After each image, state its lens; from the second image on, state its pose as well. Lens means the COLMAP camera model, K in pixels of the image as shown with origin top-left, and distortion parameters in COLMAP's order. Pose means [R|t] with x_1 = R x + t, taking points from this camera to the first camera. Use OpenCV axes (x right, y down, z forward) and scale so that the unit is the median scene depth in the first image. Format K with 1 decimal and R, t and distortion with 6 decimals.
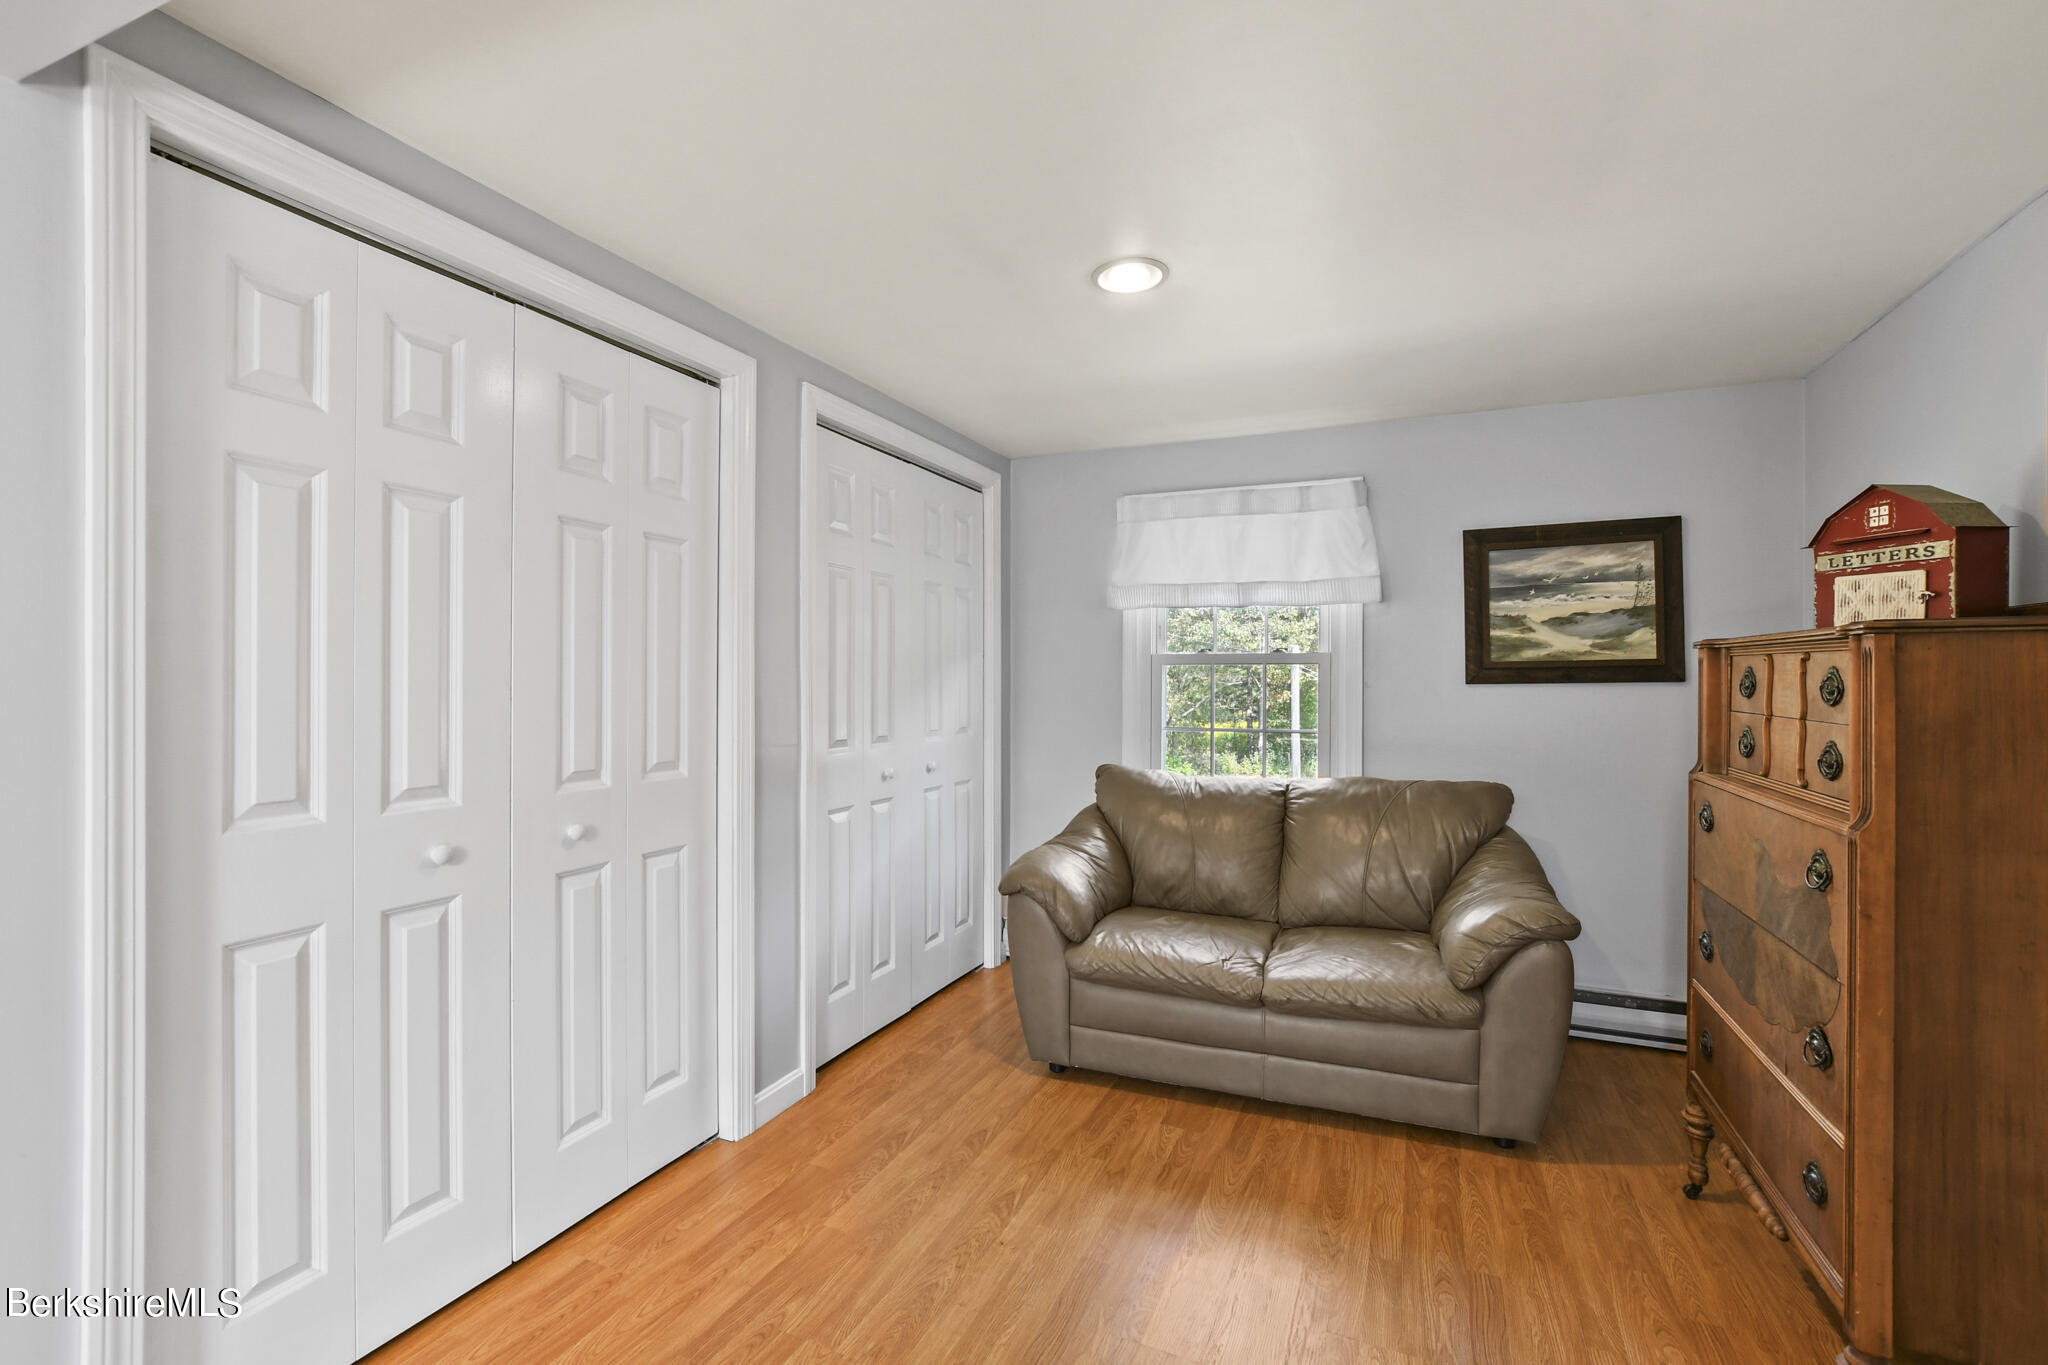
lens RADIAL K [[904.5, 0, 1028.3], [0, 904.5, 683.9], [0, 0, 1]] dist [-0.007580, -0.003391]
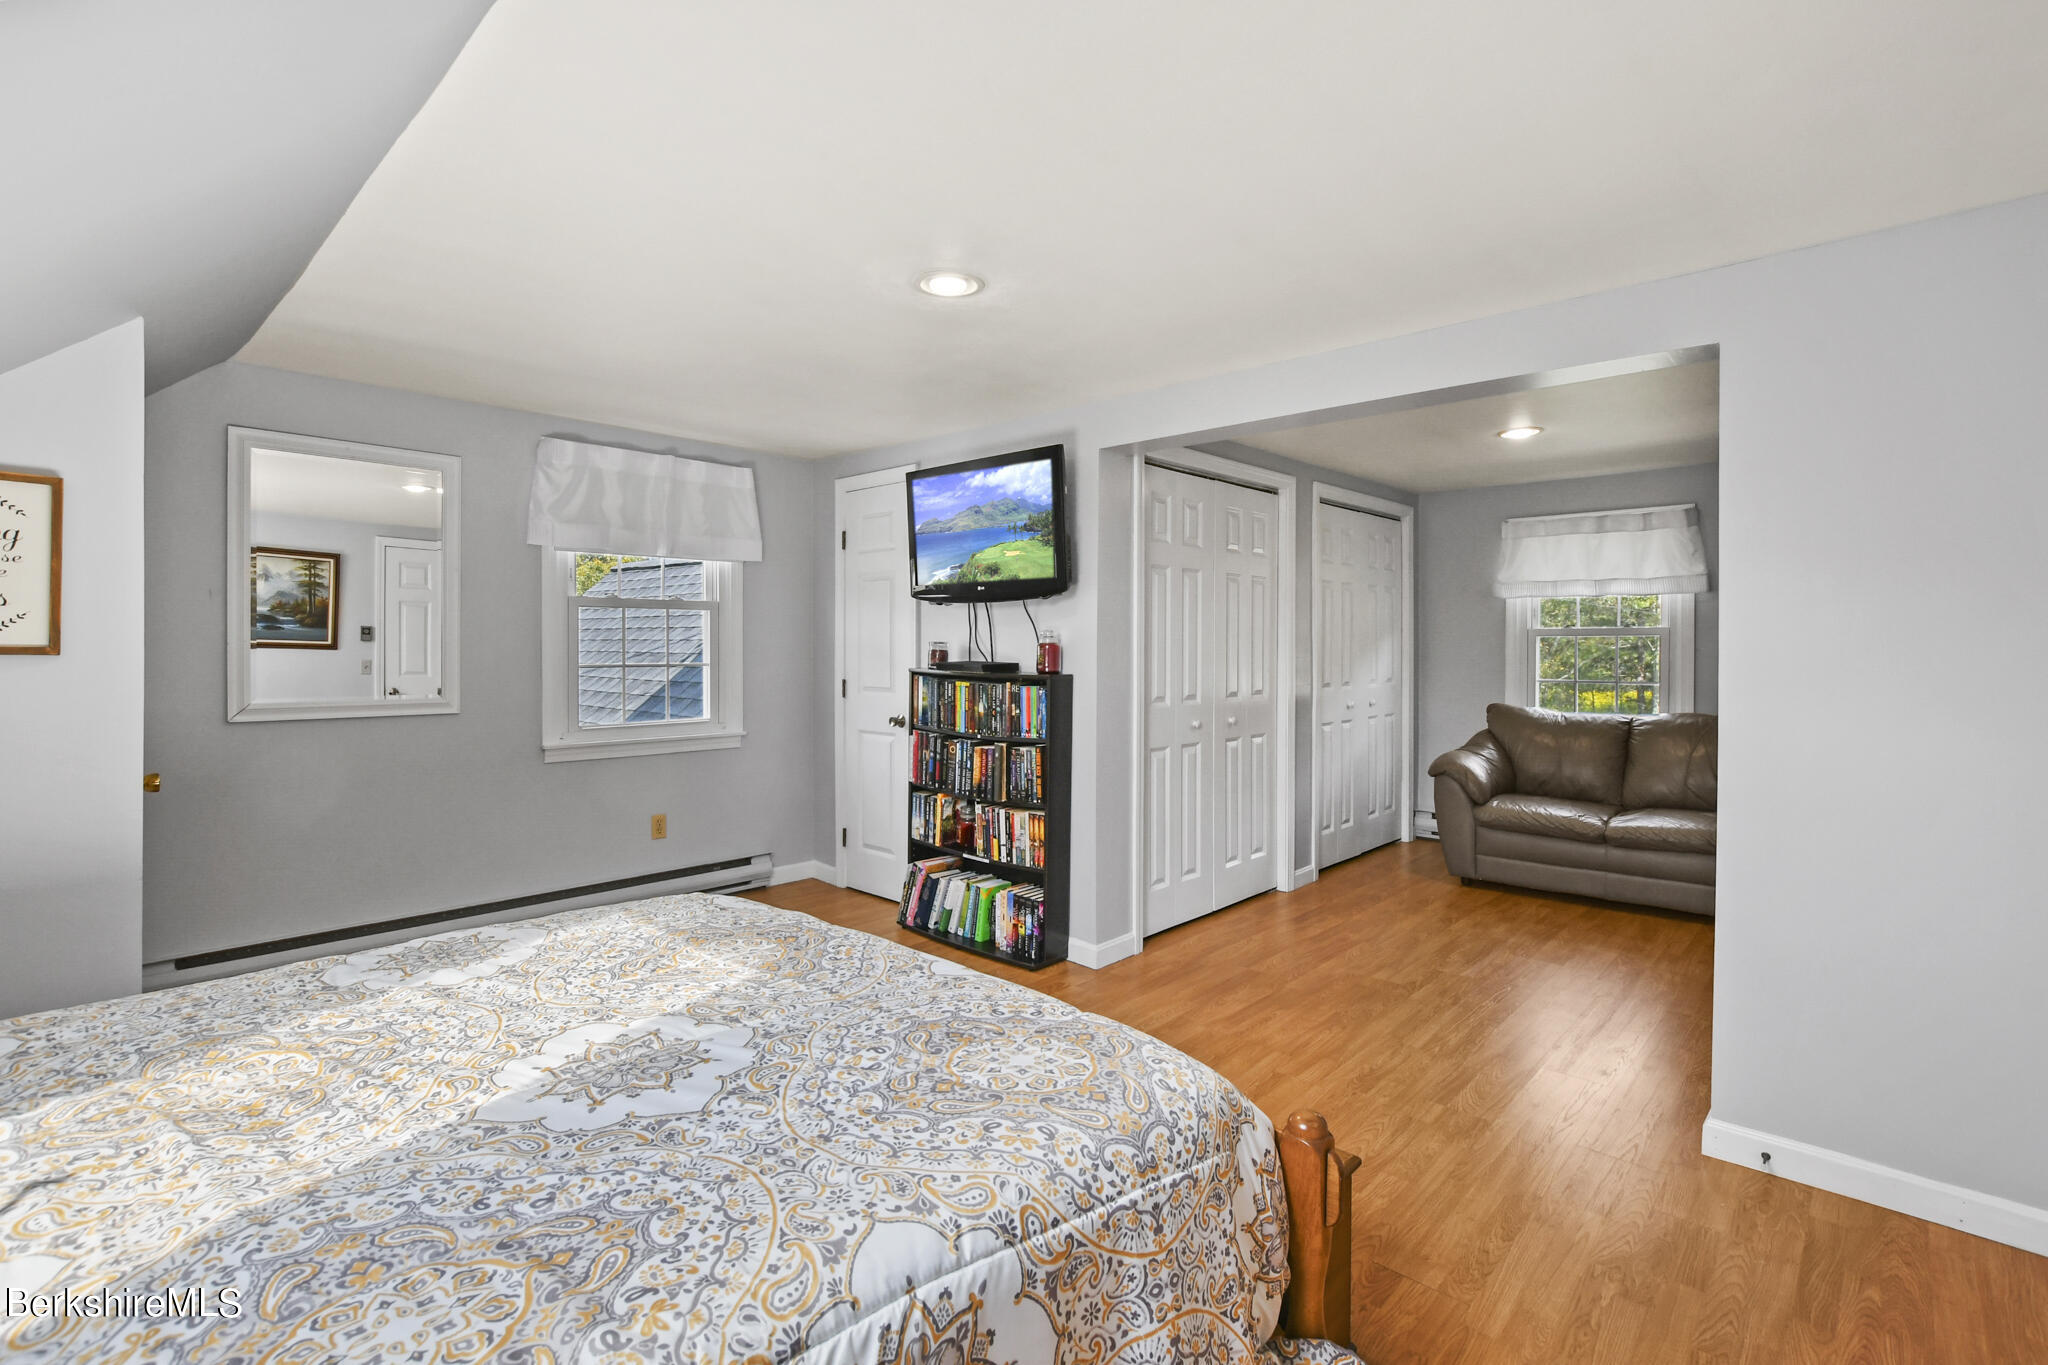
lens RADIAL K [[977.2, 0, 1016.9], [0, 977.2, 654.3], [0, 0, 1]] dist [-0.004623, 0.001565]
pose [[0.944760, 0.000985, -0.327761, -0.145916], [0.001476, 0.999973, 0.007258, -0.005949], [0.327759, -0.007341, 0.944733, -0.871582]]
